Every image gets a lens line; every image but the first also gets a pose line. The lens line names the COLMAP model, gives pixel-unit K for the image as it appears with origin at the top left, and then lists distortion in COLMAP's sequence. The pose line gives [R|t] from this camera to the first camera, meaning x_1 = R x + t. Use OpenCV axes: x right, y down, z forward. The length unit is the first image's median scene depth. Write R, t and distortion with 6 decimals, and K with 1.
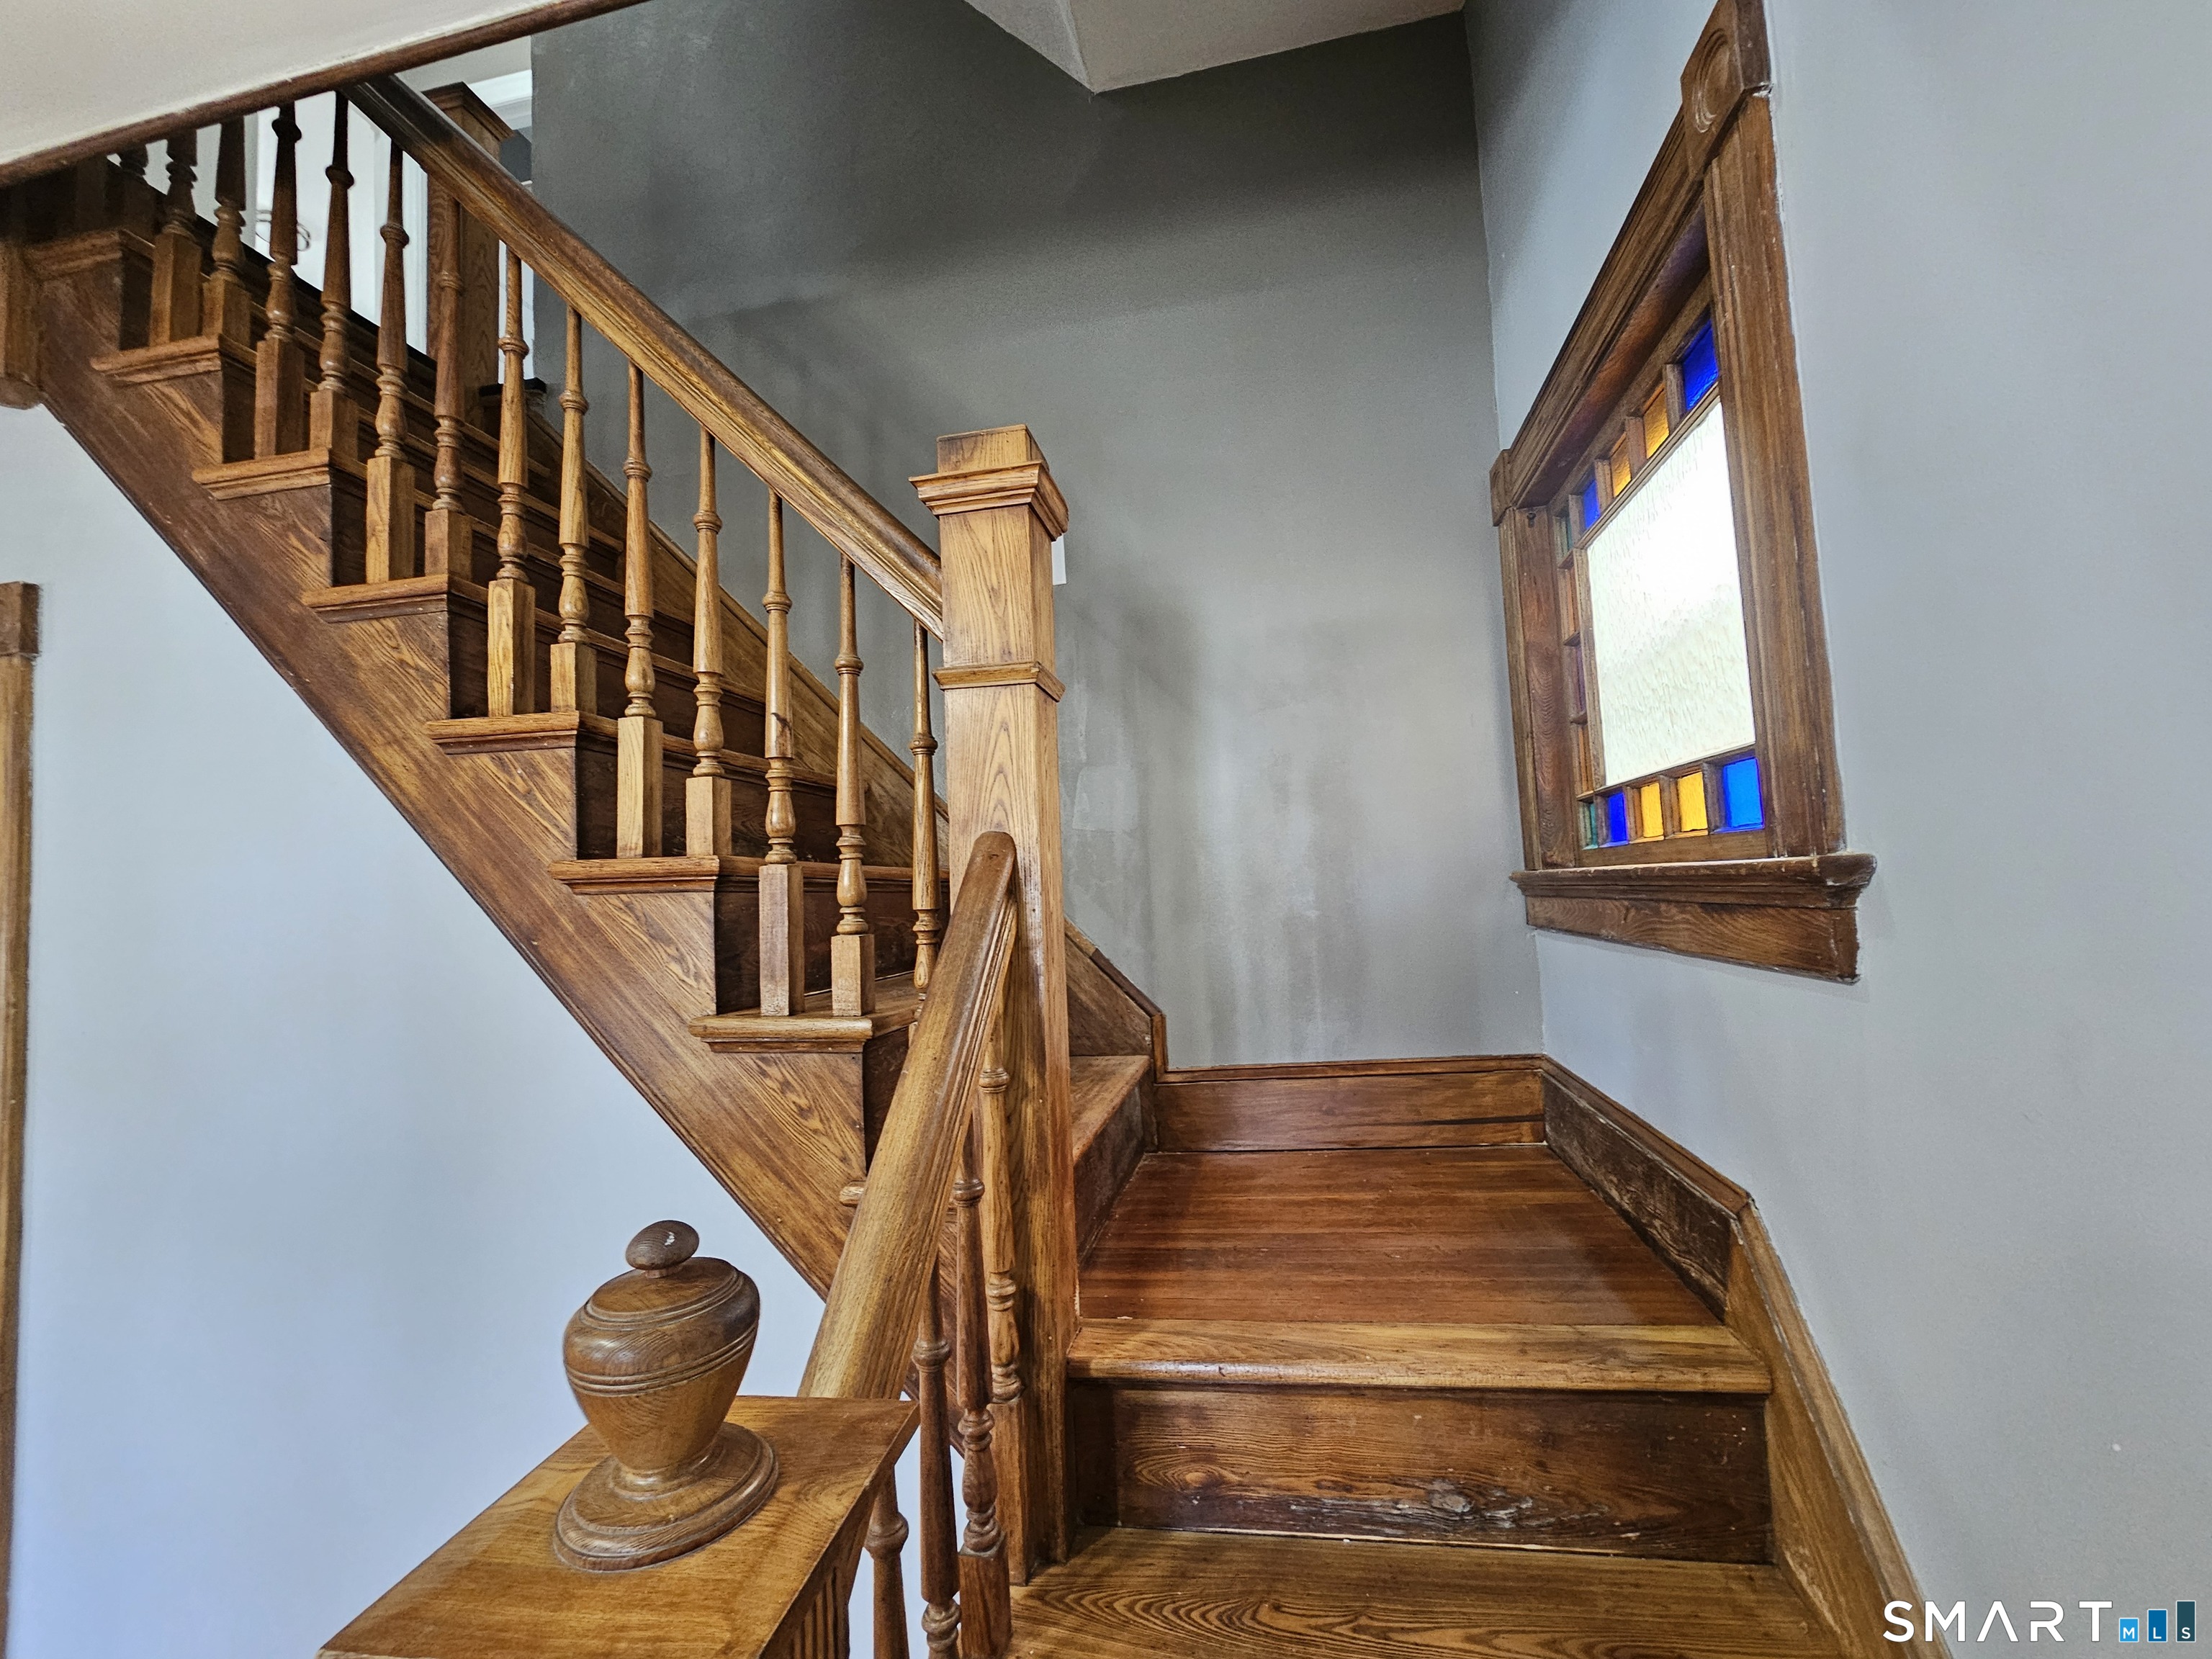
lens RADIAL K [[905.0, 0, 1113.7], [0, 905.0, 829.7], [0, 0, 1]] dist [0.003481, -0.000821]
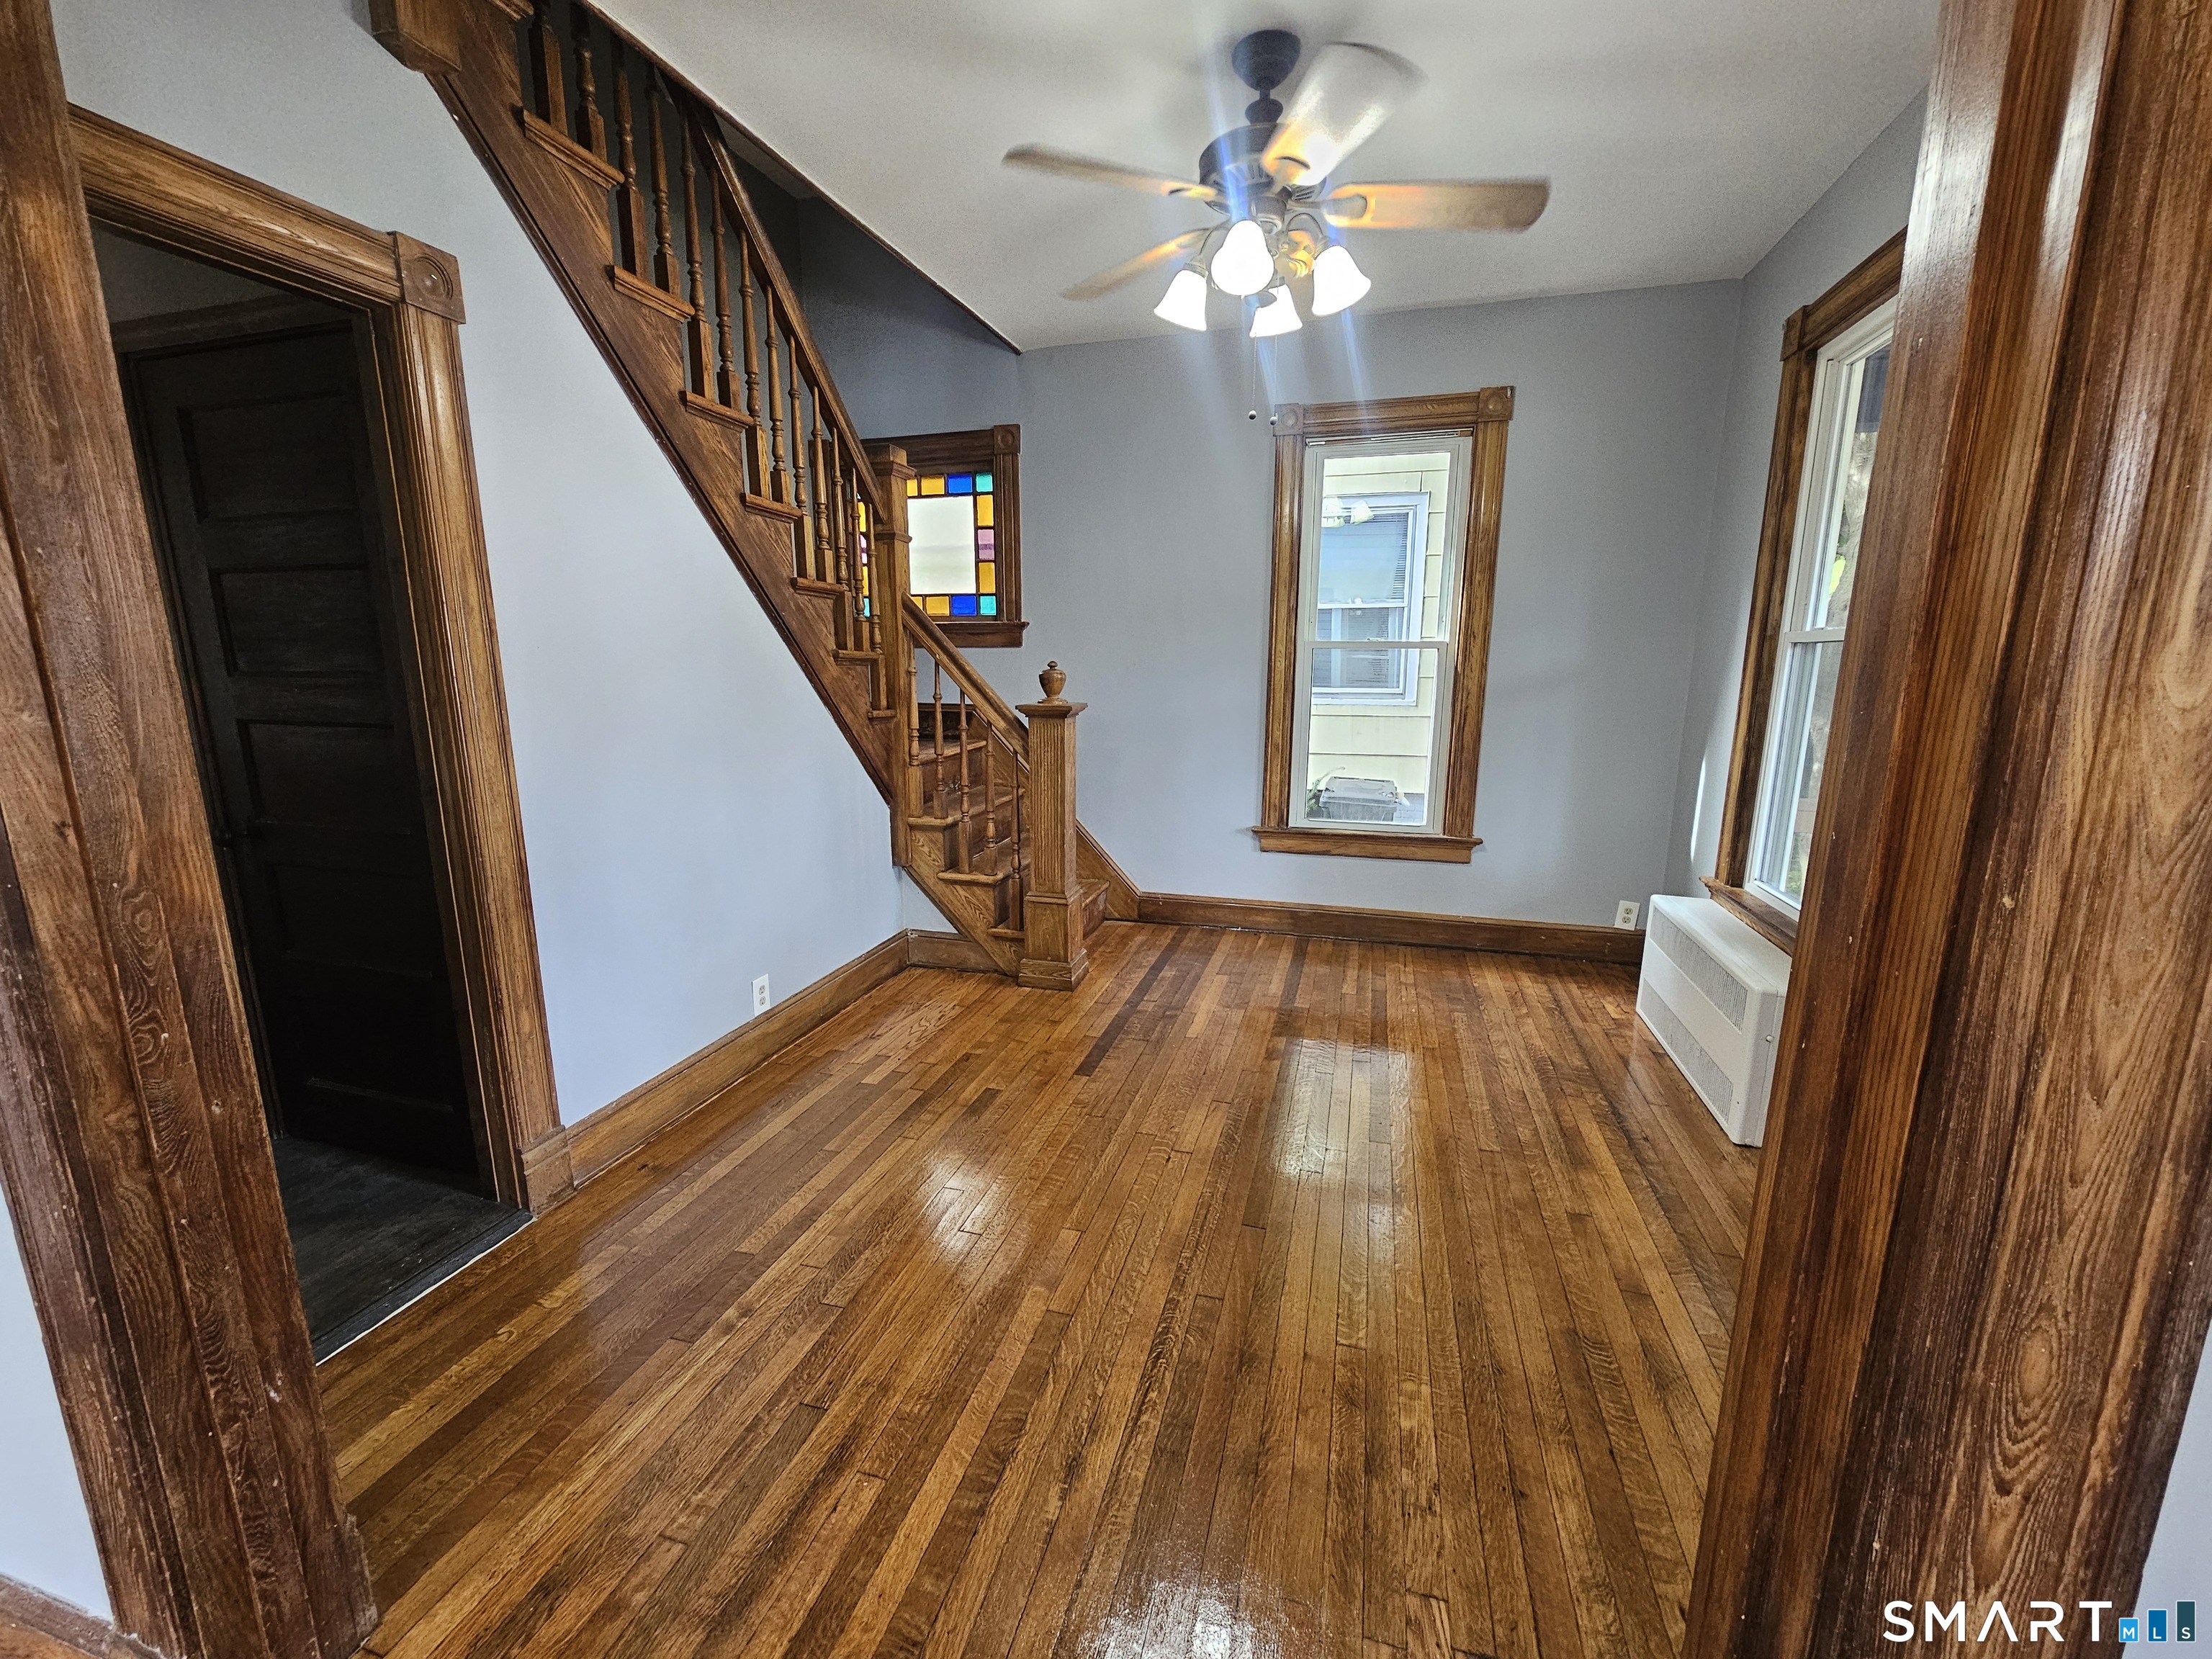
lens RADIAL K [[905.0, 0, 1109.8], [0, 905.0, 833.9], [0, 0, 1]] dist [0.003481, -0.000821]
pose [[0.092273, -0.138355, 0.986075, -2.745338], [-0.069890, 0.986957, 0.145019, 0.273883], [-0.993278, -0.082298, 0.081400, -0.009357]]
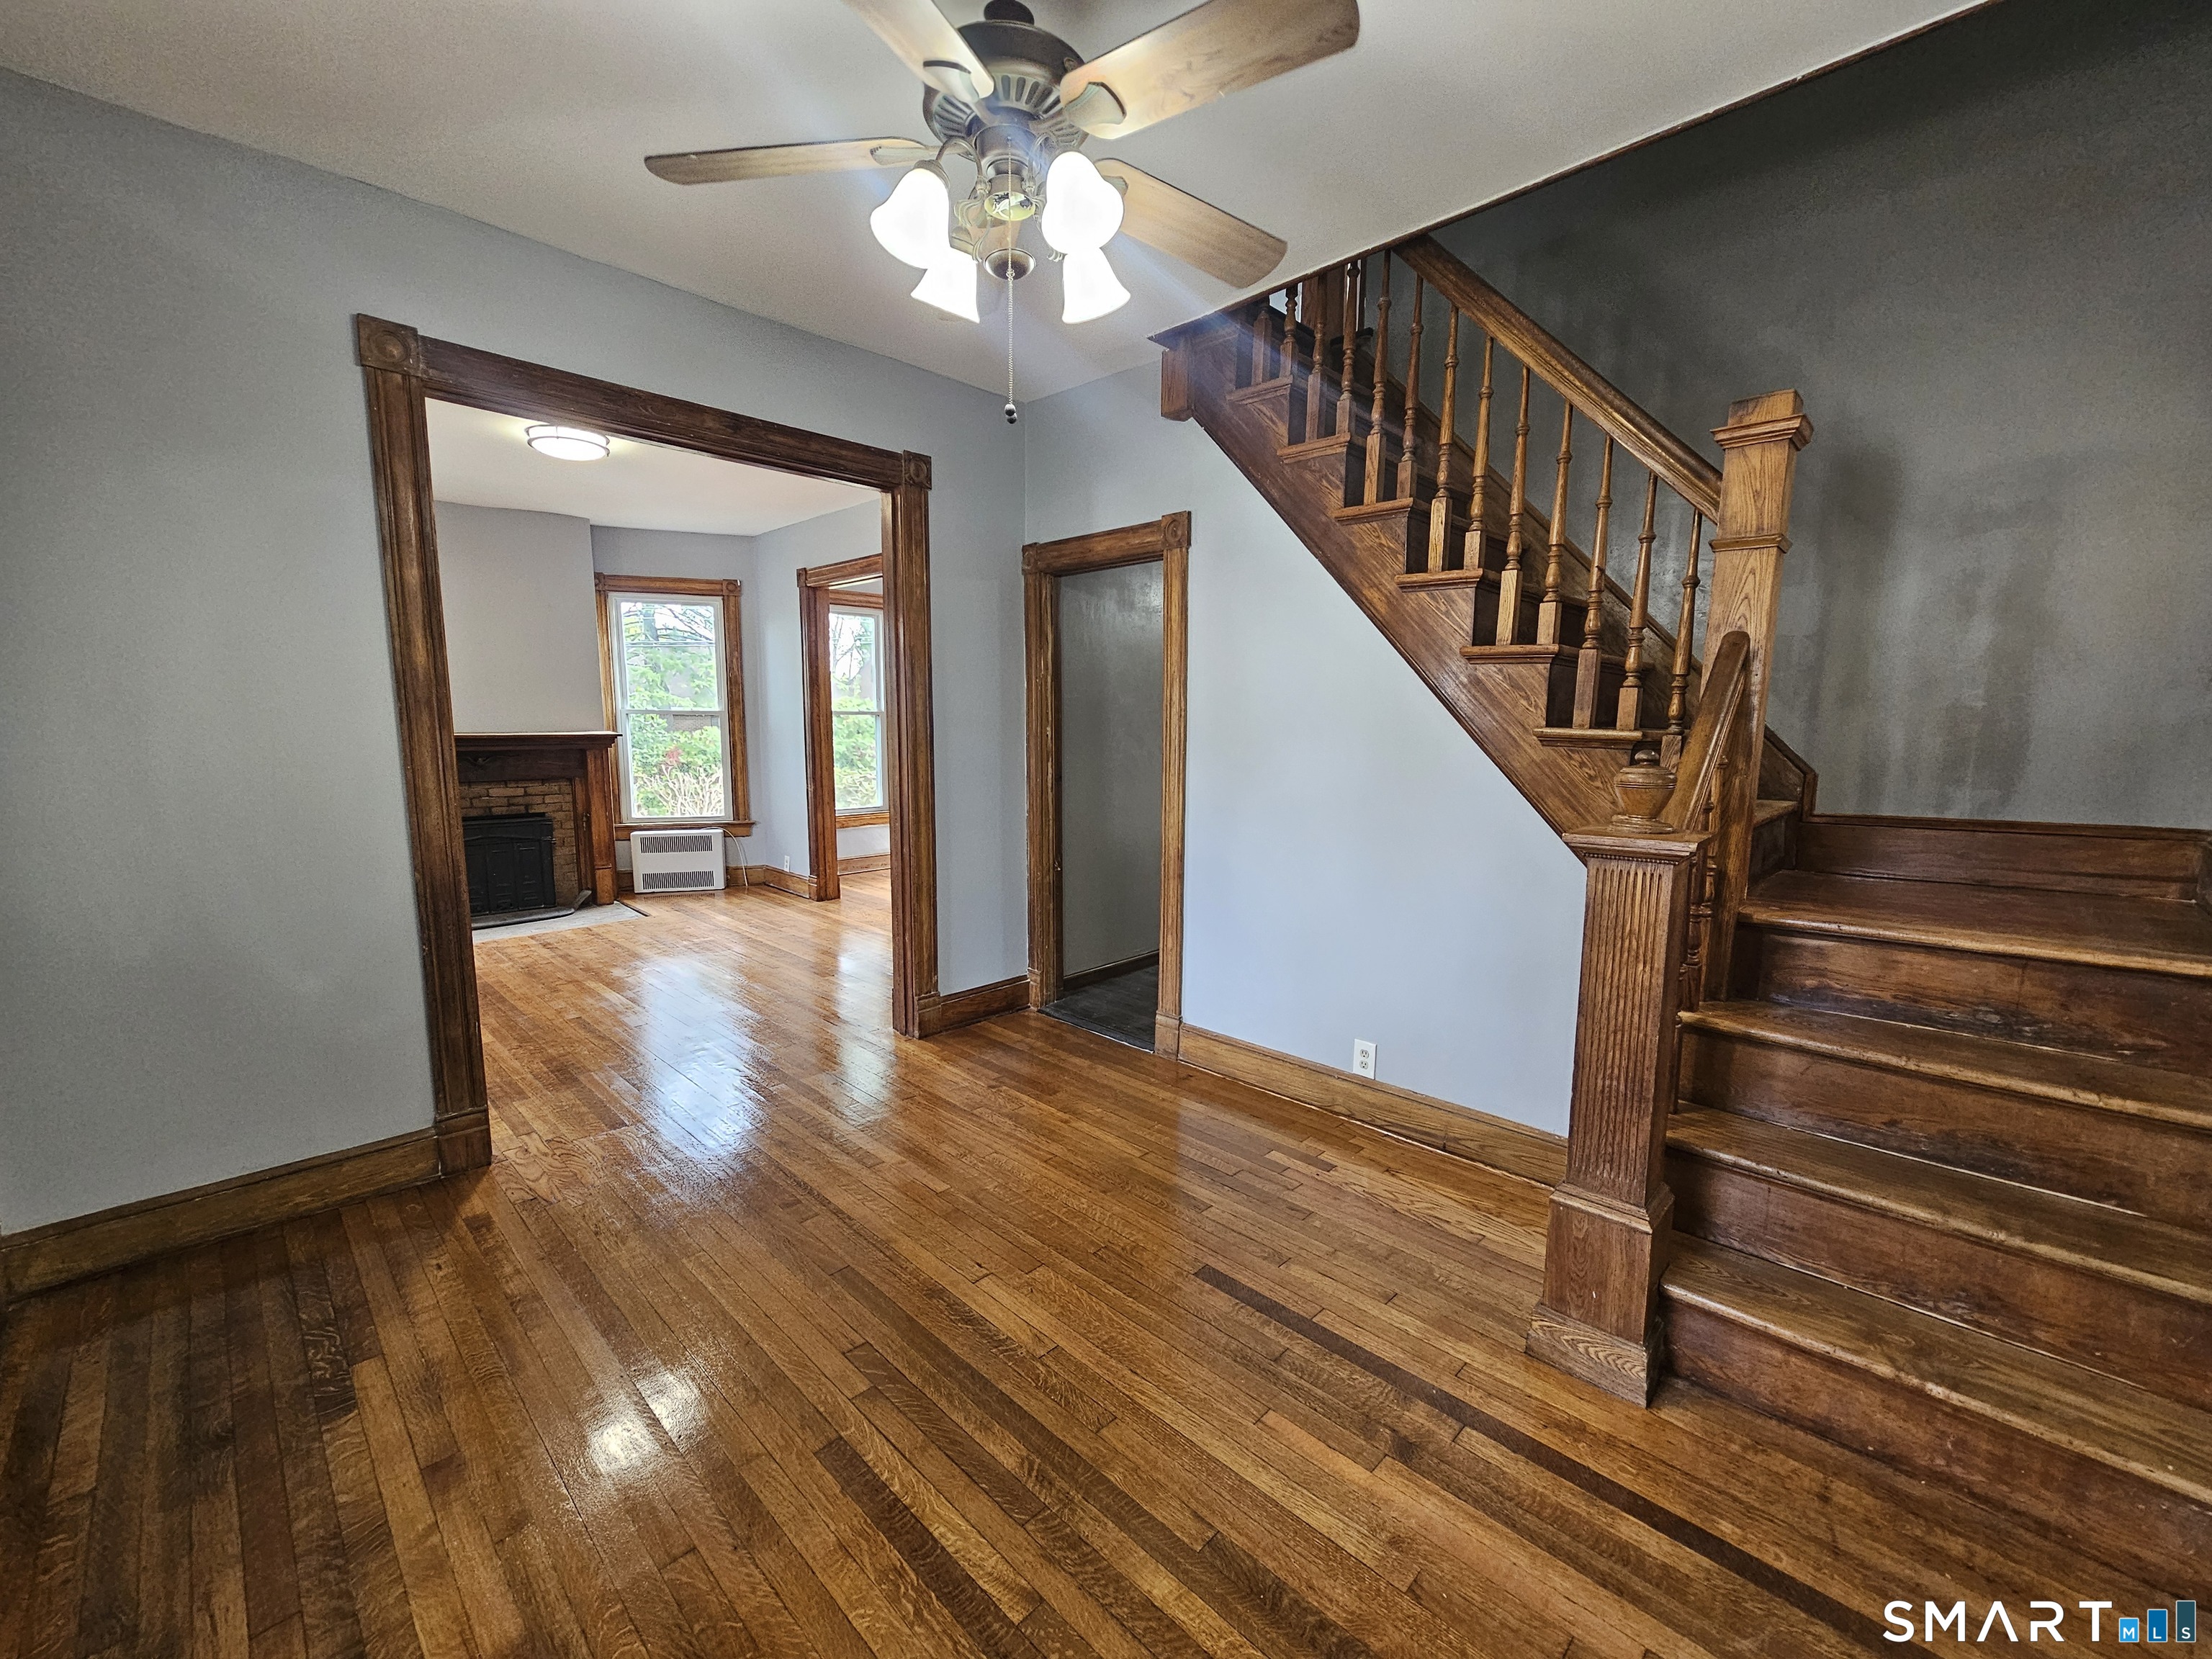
lens RADIAL K [[905.0, 0, 1116.2], [0, 905.0, 839.3], [0, 0, 1]] dist [0.003481, -0.000821]
pose [[0.833752, 0.127138, -0.537303, -0.119341], [-0.010497, 0.976602, 0.214797, 0.027795], [0.552040, -0.173447, 0.815578, -1.096846]]
